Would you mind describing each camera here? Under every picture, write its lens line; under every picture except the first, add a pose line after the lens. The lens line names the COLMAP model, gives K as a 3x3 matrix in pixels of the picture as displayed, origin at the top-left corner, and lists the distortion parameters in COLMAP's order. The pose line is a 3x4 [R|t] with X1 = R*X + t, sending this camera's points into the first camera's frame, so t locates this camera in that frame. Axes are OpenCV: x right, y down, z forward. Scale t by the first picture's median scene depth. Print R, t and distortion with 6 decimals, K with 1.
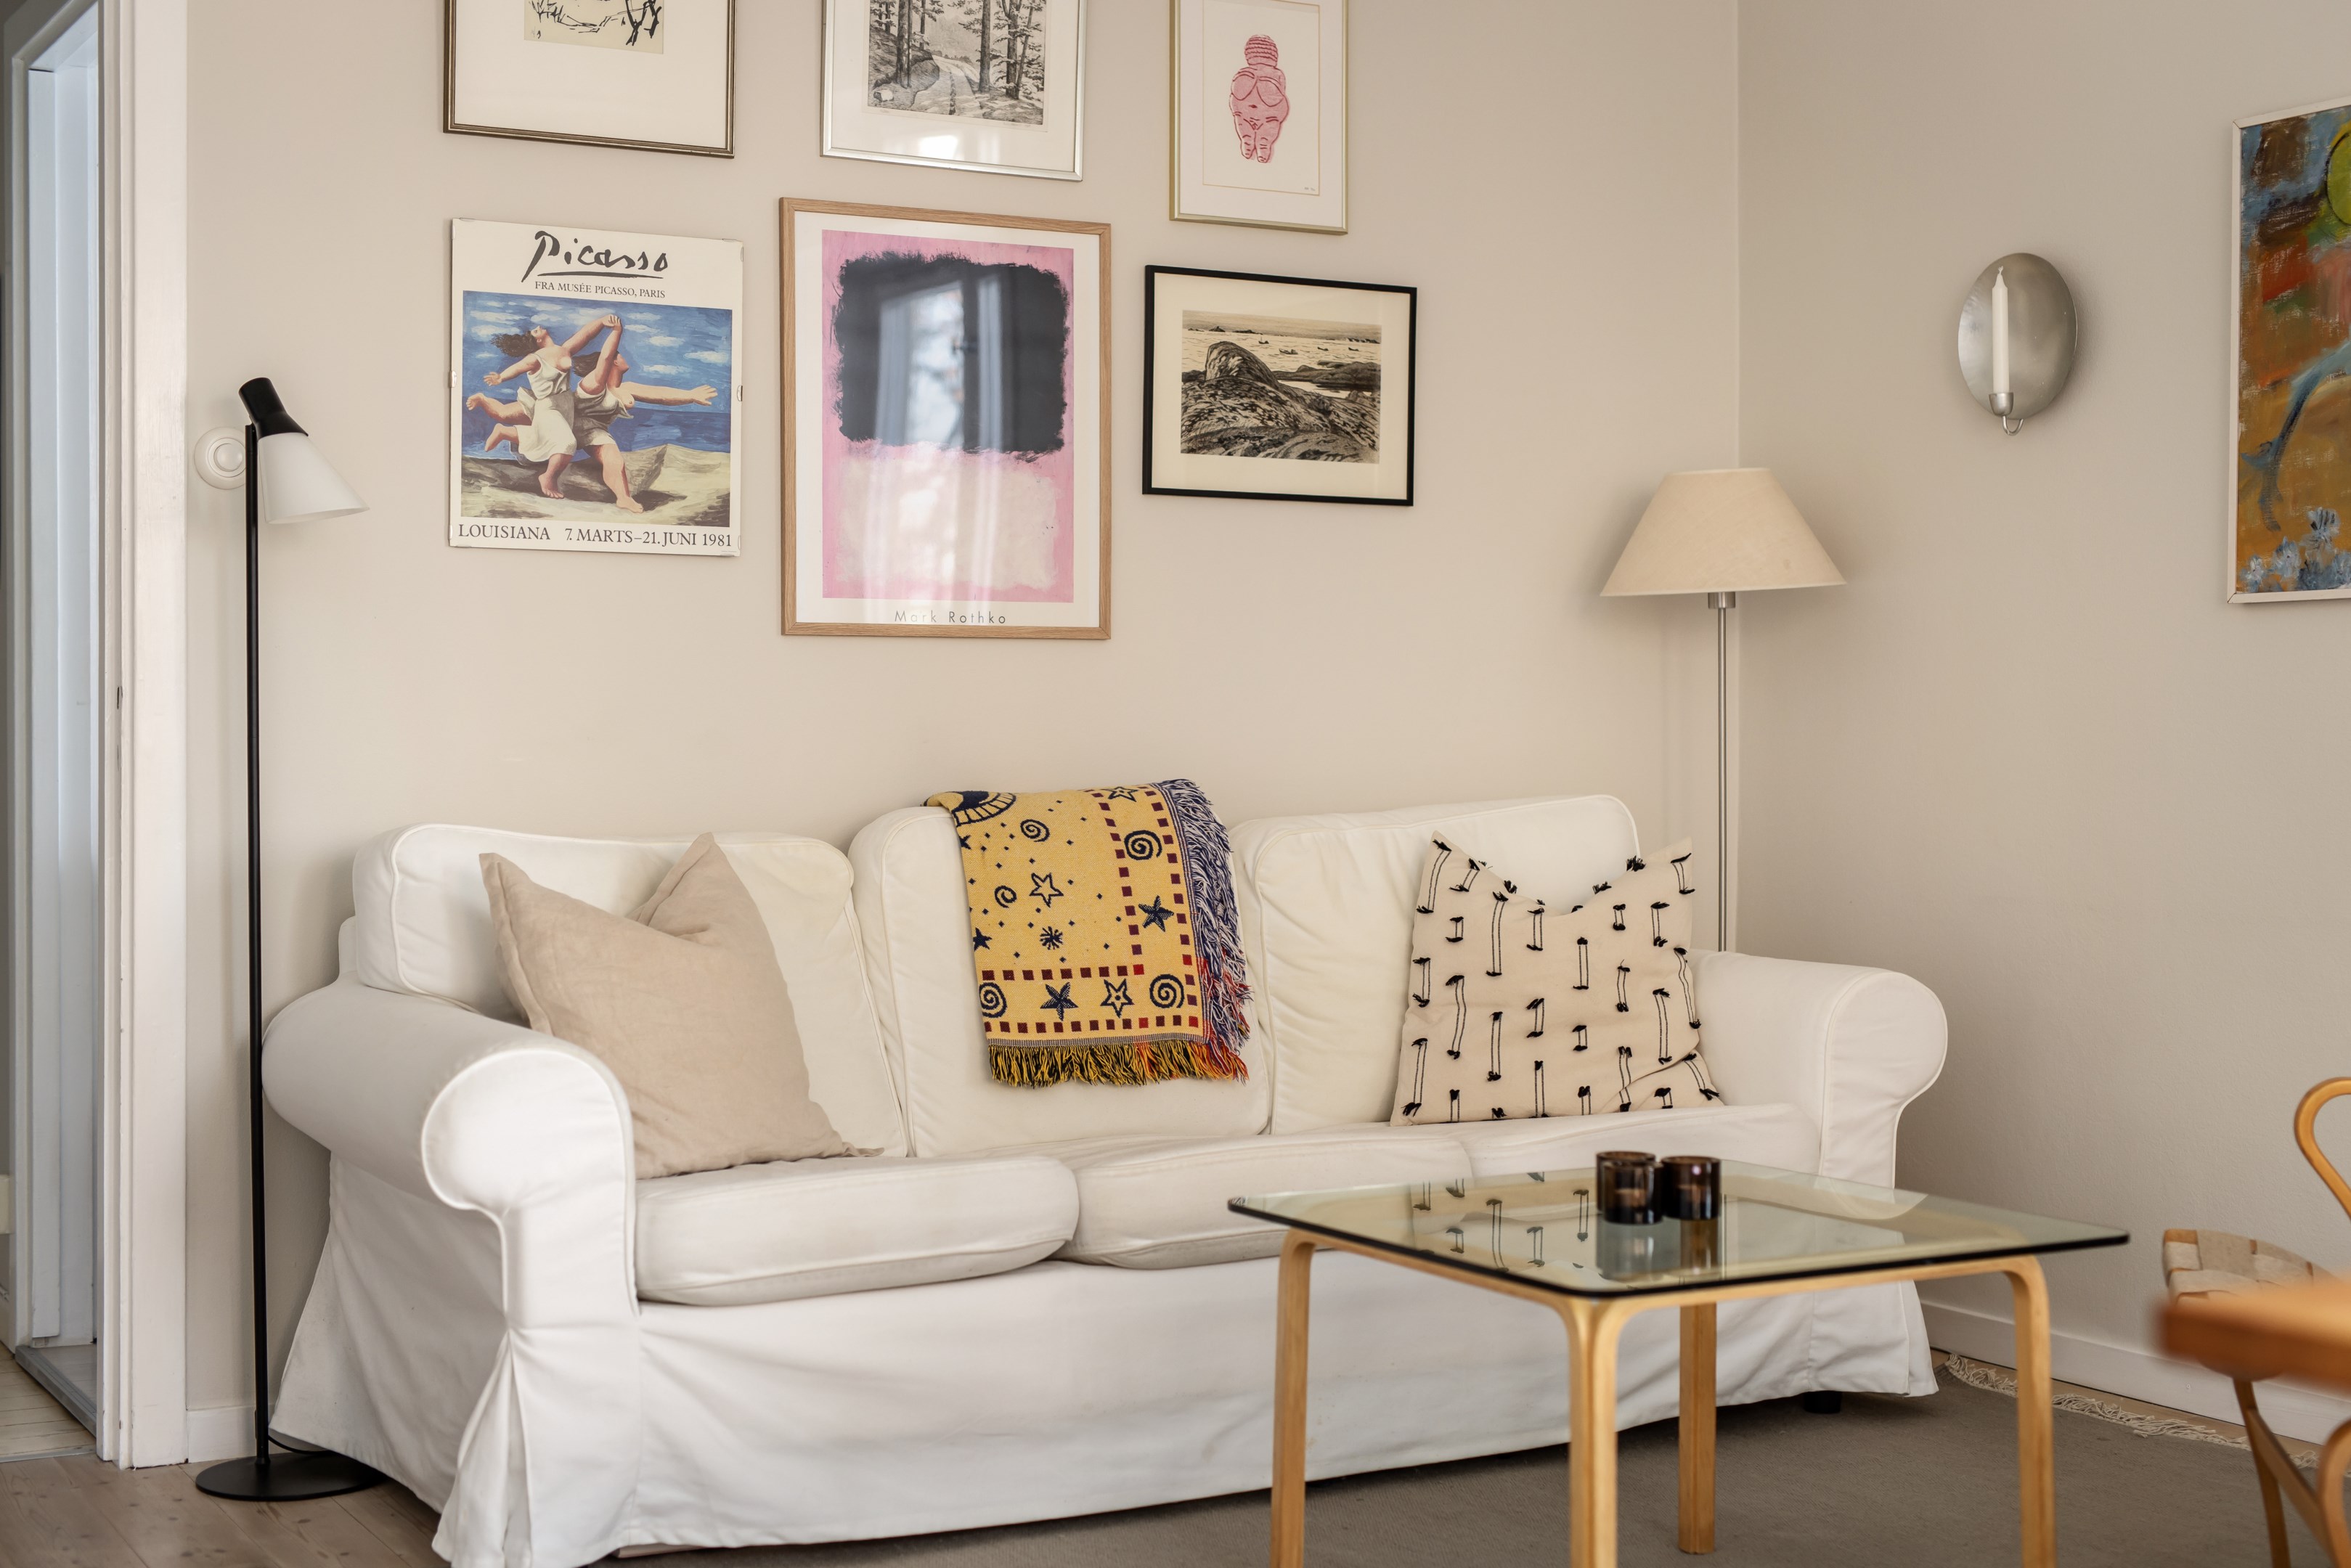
lens RADIAL K [[3300.6, 0, 1175.5], [0, 3300.6, 784.0], [0, 0, 1]] dist [-0.008804, -0.001247]
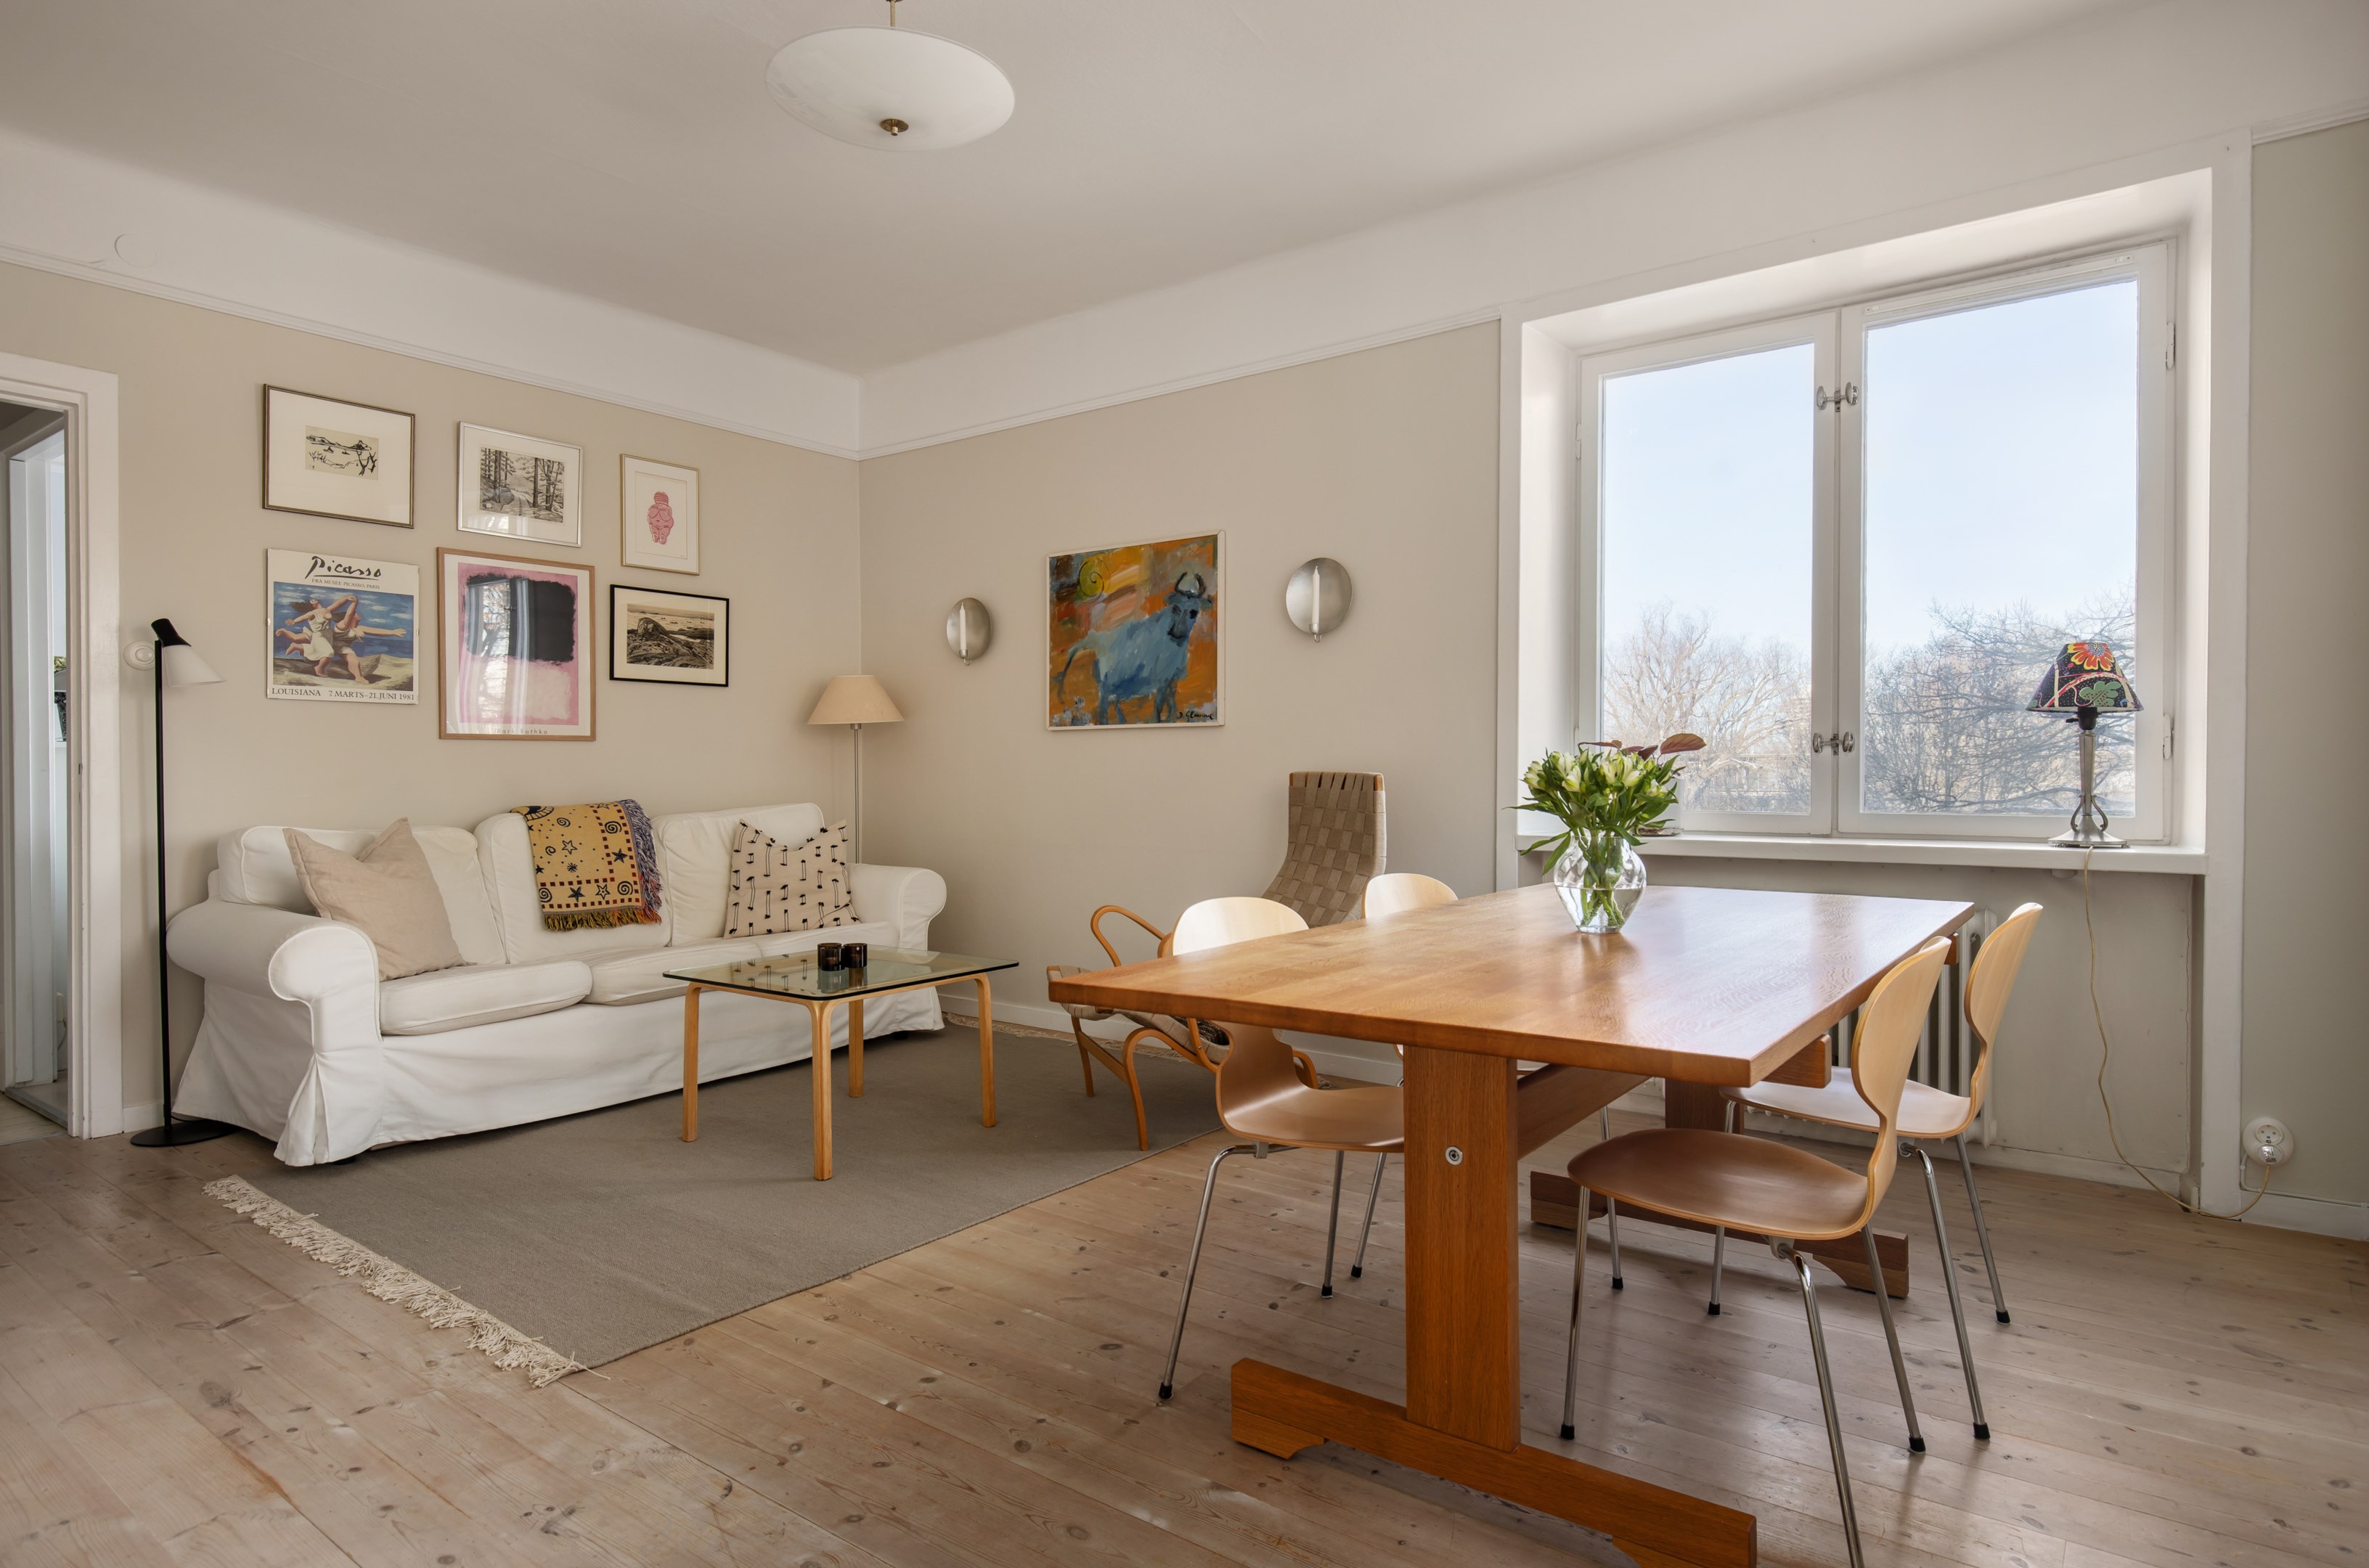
lens RADIAL K [[1322.9, 0, 1184.5], [0, 1322.9, 784.0], [0, 0, 1]] dist [0.004392, 0.001052]
pose [[0.912602, -0.009670, 0.408735, -0.024962], [0.011681, 0.999929, -0.002425, -0.005985], [-0.408683, 0.006987, 0.912650, -0.047303]]
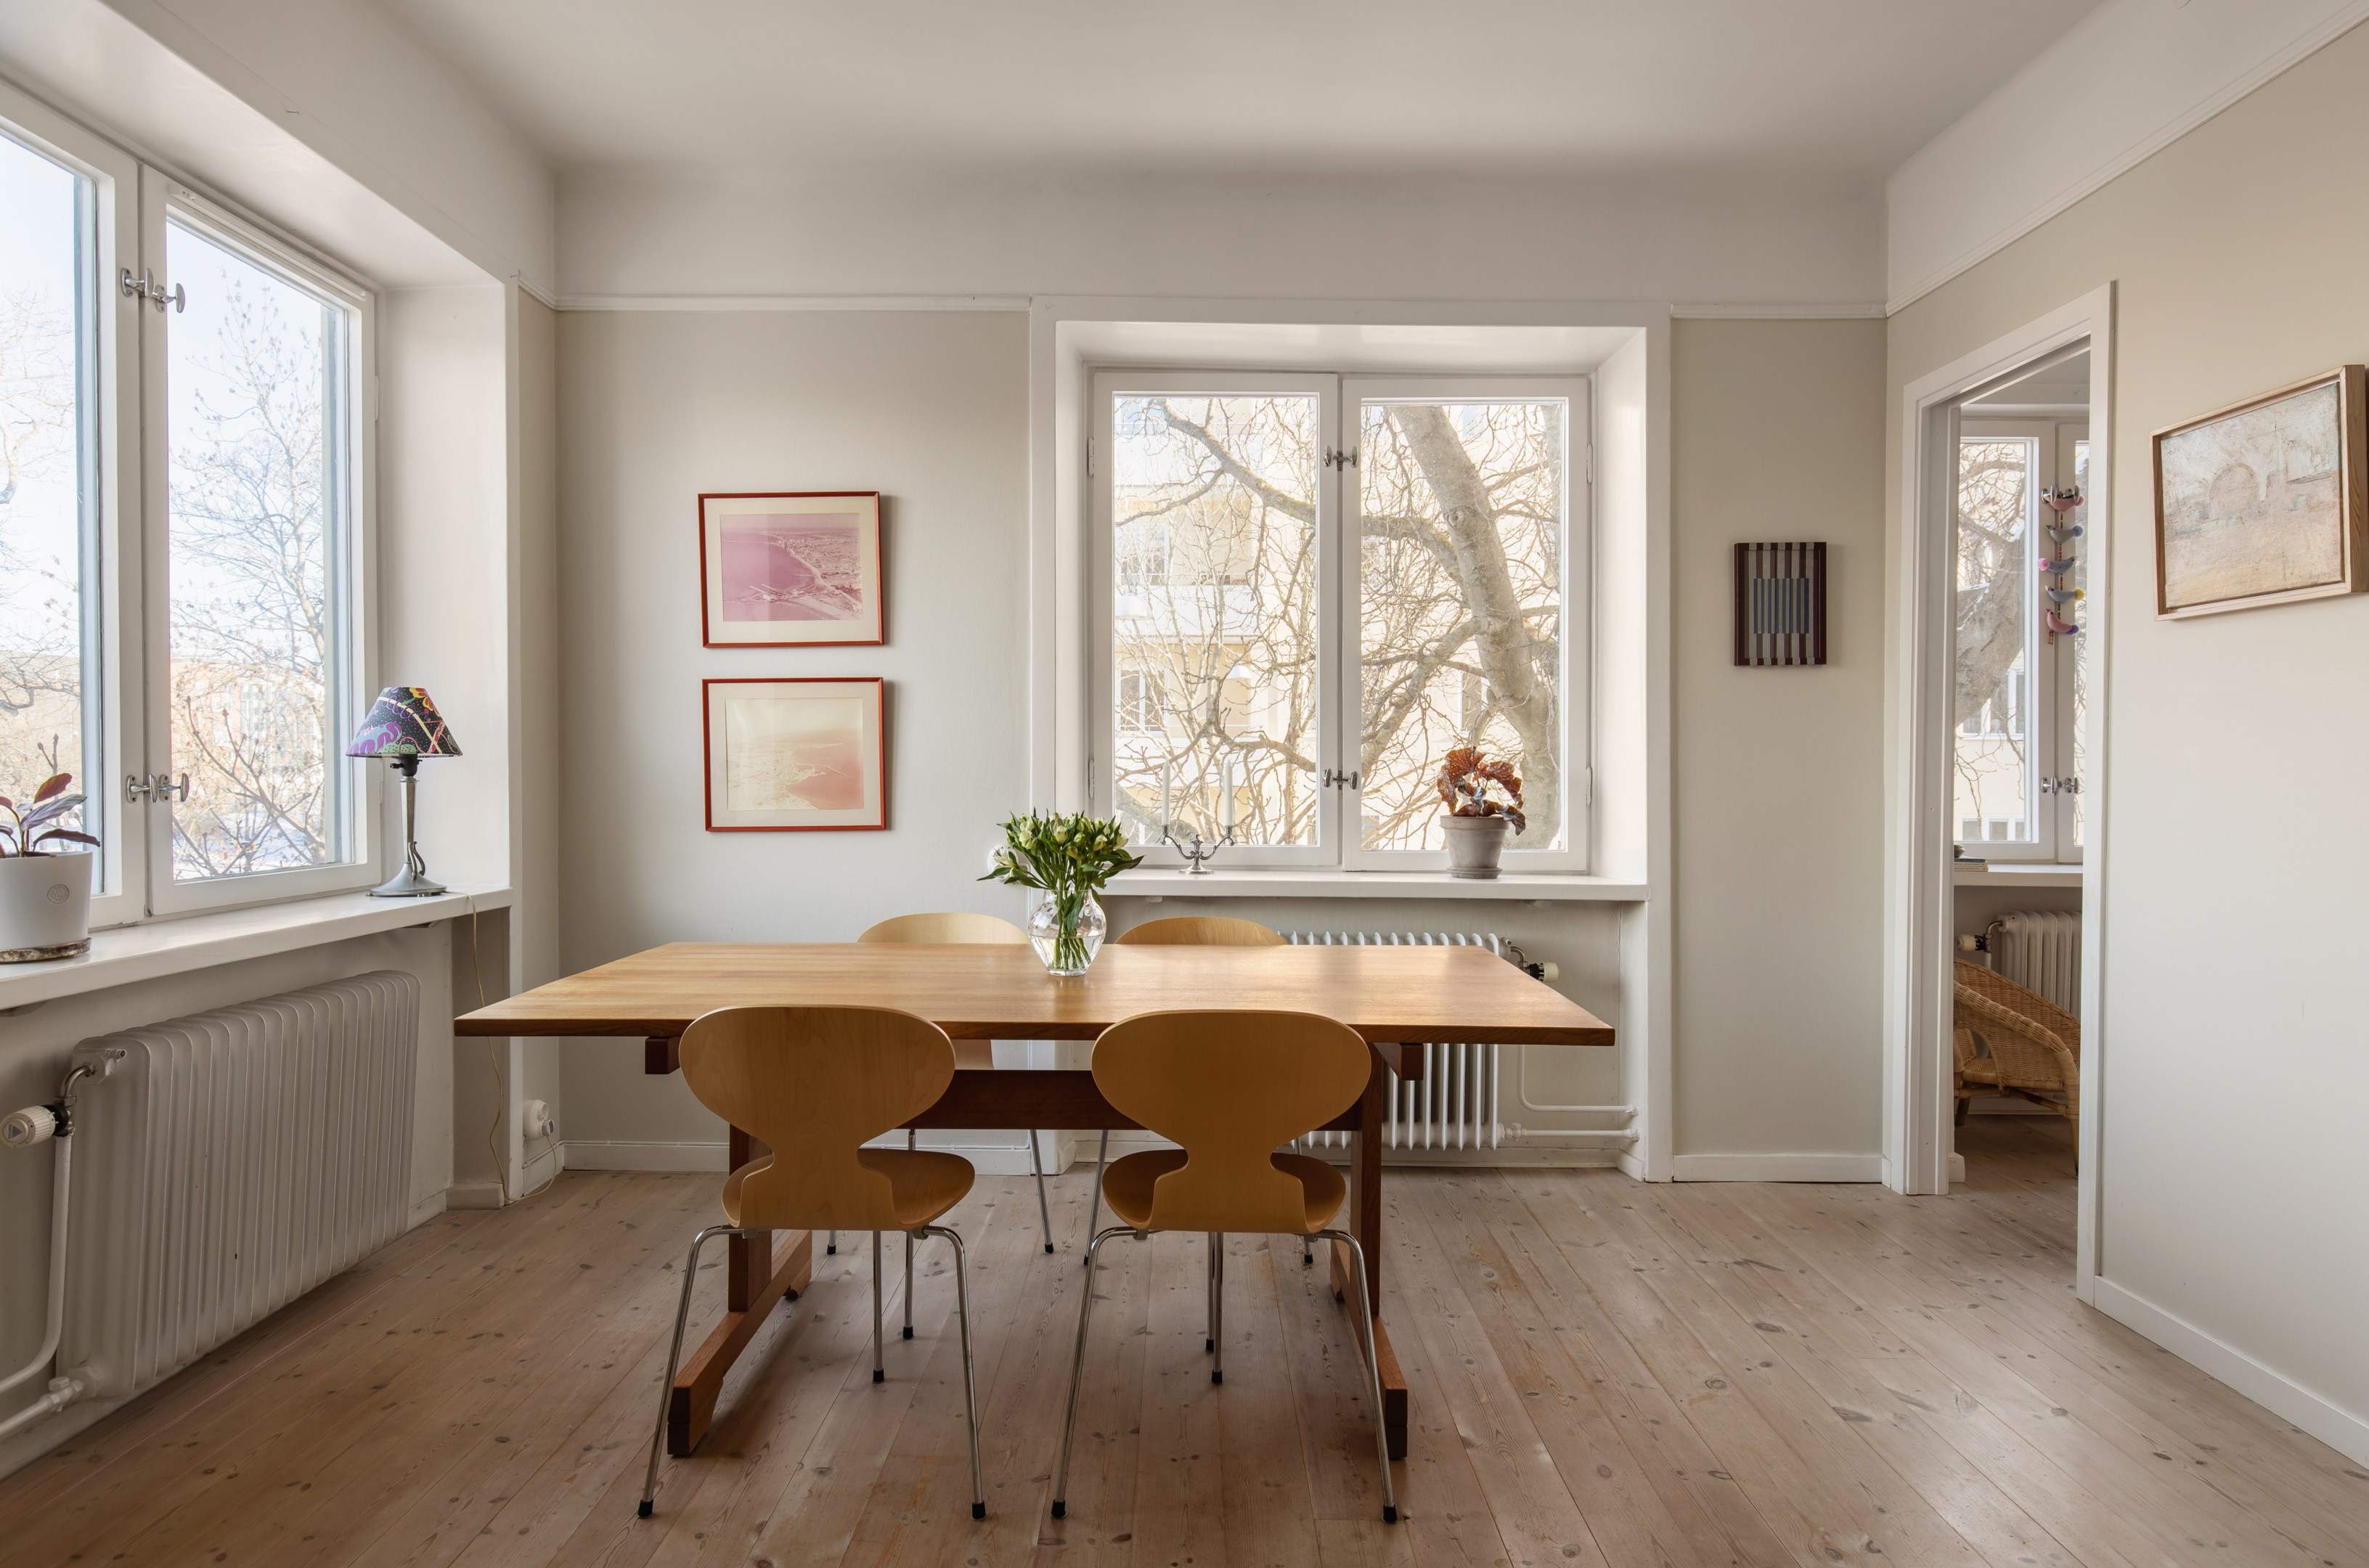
lens RADIAL K [[1322.9, 0, 1184.5], [0, 1322.9, 784.0], [0, 0, 1]] dist [0.004392, 0.001052]
pose [[-0.881330, -0.015756, 0.472238, 0.012872], [-0.003836, 0.999650, 0.026194, -0.043222], [-0.472485, 0.021274, -0.881082, 0.756004]]
